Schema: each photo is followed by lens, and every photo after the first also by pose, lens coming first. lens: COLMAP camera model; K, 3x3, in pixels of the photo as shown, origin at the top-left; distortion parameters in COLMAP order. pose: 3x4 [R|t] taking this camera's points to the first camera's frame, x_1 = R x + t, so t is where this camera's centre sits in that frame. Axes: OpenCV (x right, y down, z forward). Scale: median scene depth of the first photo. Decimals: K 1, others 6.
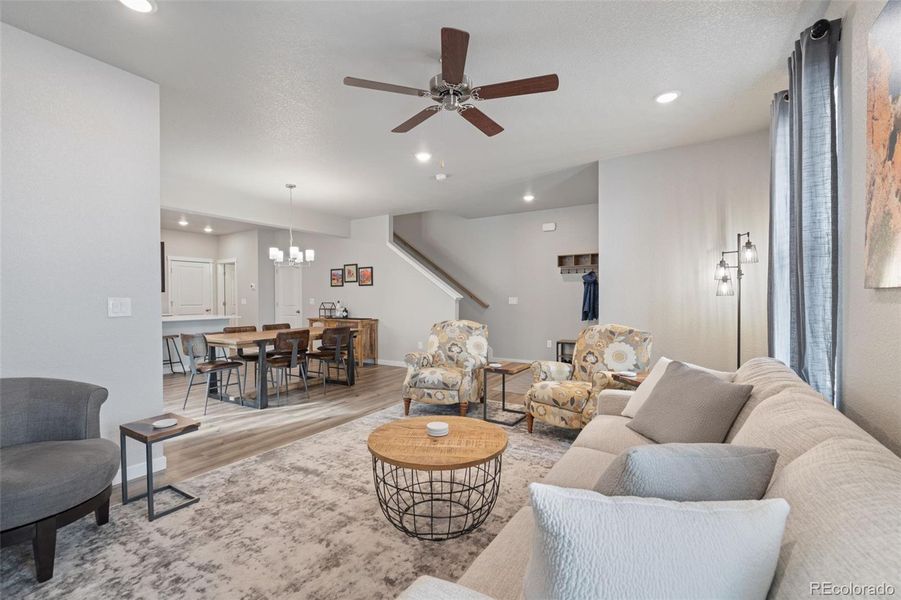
lens RADIAL K [[370.8, 0, 450.5], [0, 370.8, 300.0], [0, 0, 1]] dist [-0.001195, -0.000057]
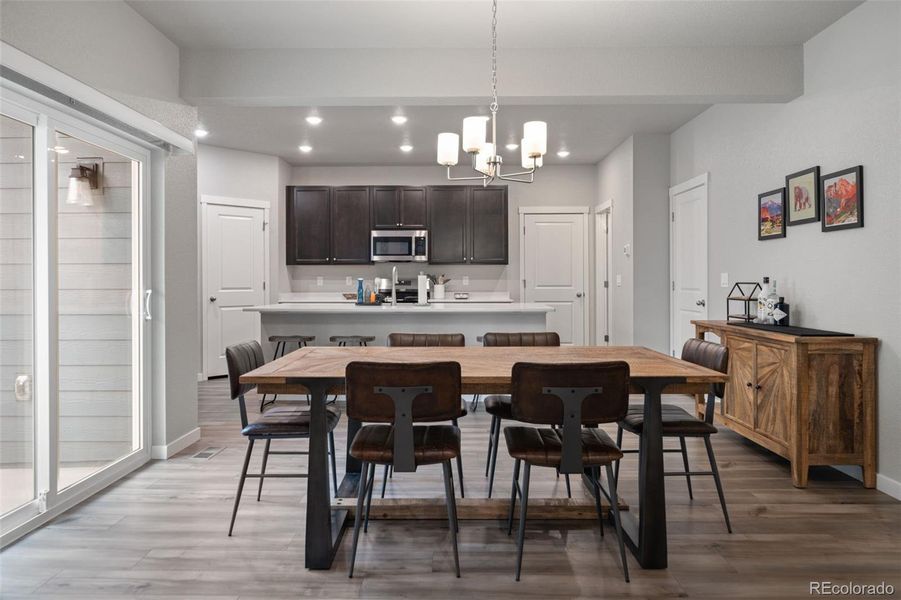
lens RADIAL K [[582.6, 0, 453.1], [0, 582.6, 282.8], [0, 0, 1]] dist [-0.006787, -0.001301]
pose [[0.517236, 0.000359, -0.855843, 0.025047], [0.005206, 0.999980, 0.003566, 0.003652], [0.855827, -0.006300, 0.517224, 0.446619]]
